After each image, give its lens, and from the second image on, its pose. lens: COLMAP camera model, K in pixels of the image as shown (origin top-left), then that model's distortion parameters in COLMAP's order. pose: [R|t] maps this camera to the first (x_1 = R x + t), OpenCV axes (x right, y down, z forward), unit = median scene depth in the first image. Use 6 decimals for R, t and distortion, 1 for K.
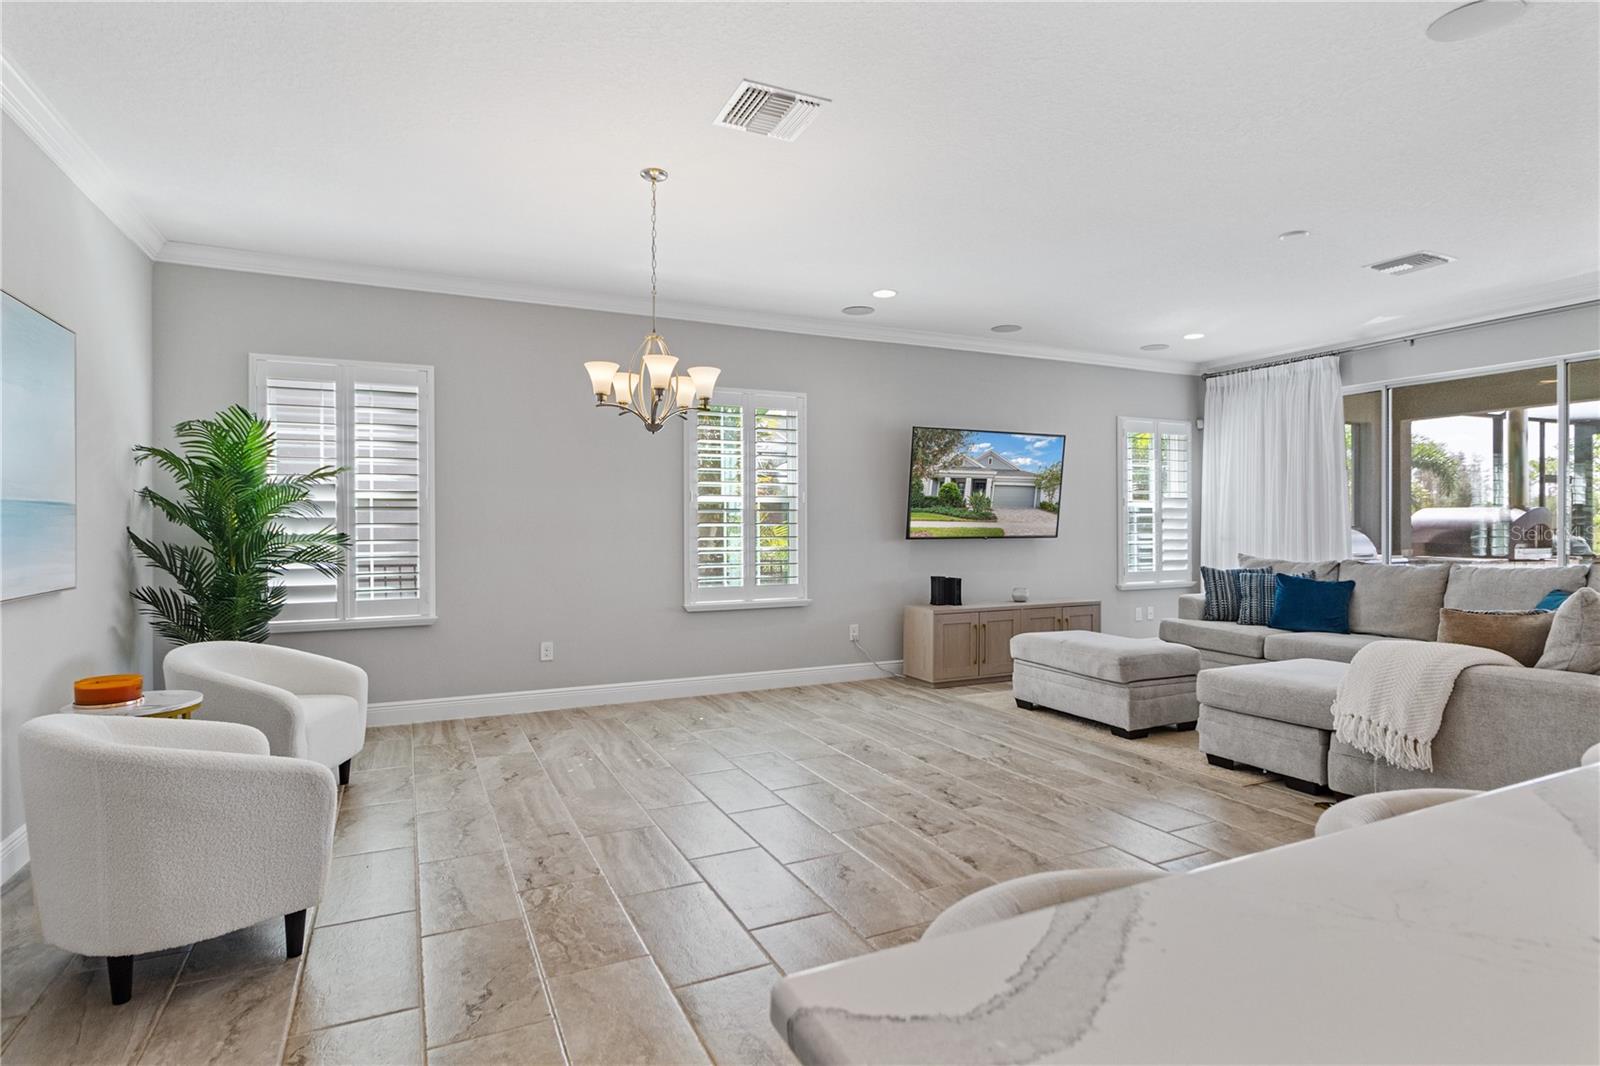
lens RADIAL K [[817.9, 0, 800.0], [0, 817.9, 533.0], [0, 0, 1]] dist [0.009432, 0.000157]
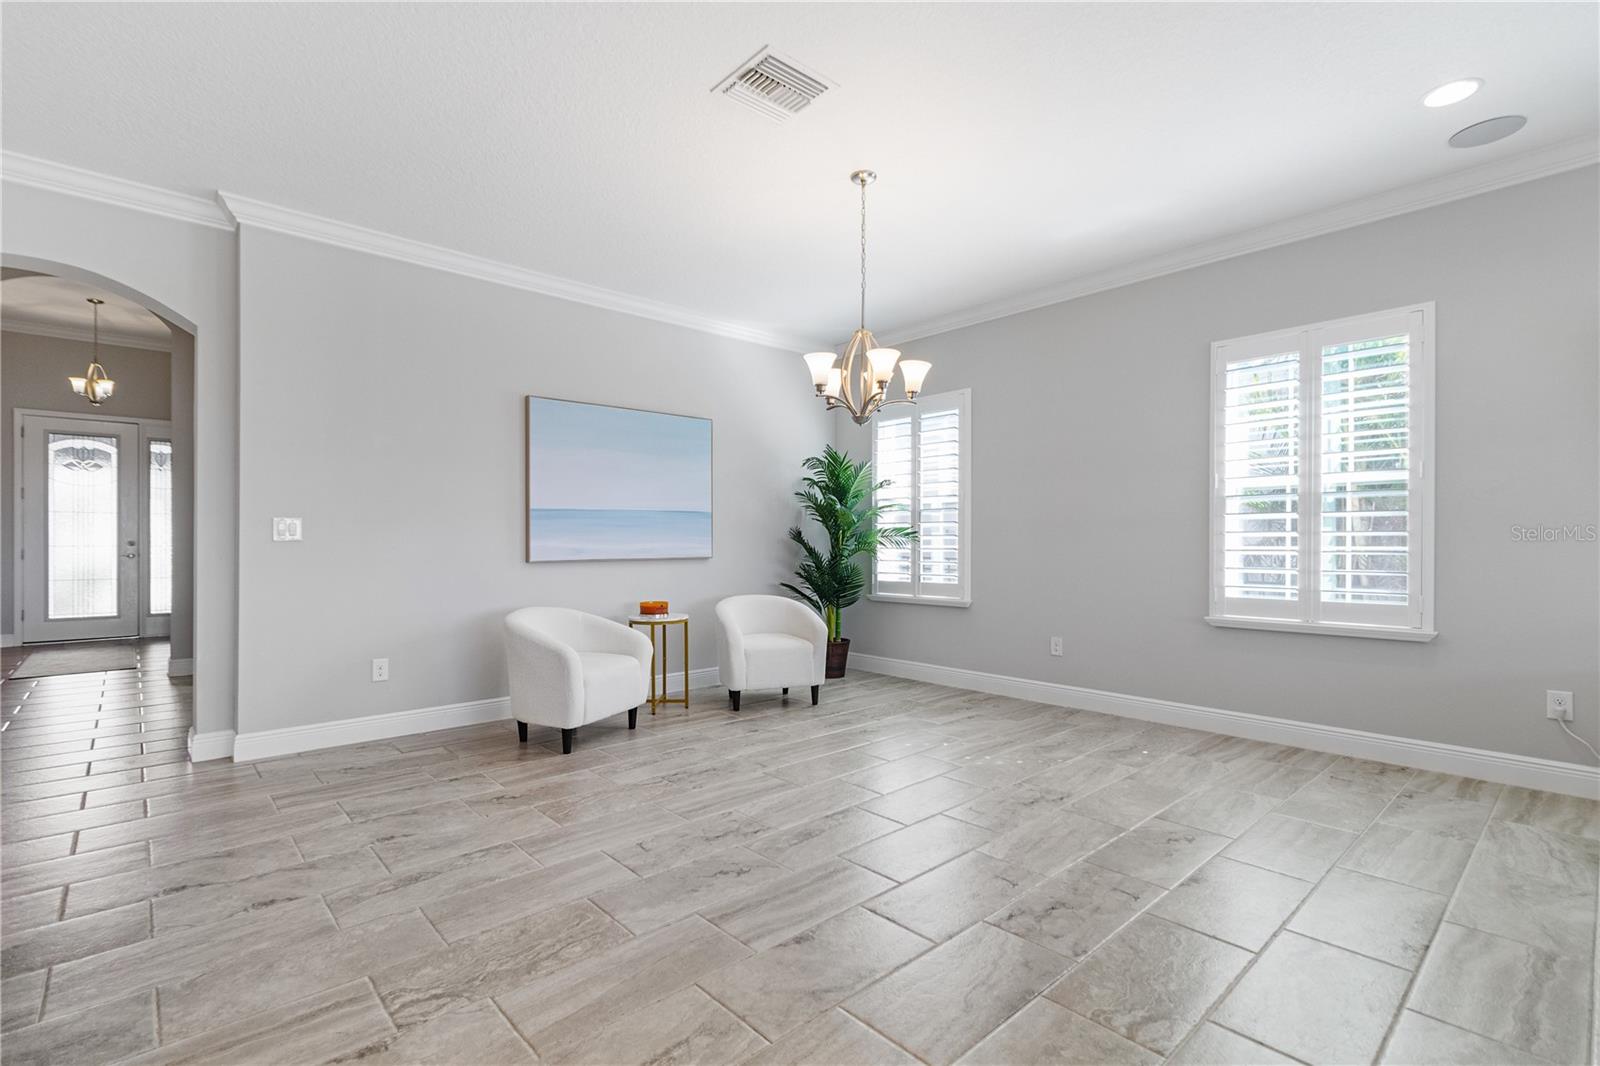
lens RADIAL K [[732.2, 0, 804.2], [0, 732.2, 548.1], [0, 0, 1]] dist [0.003962, 0.000064]
pose [[0.292990, 0.009189, -0.956071, 0.437621], [-0.008011, 0.999942, 0.007156, 0.018613], [0.956082, 0.005563, 0.293046, 0.416013]]
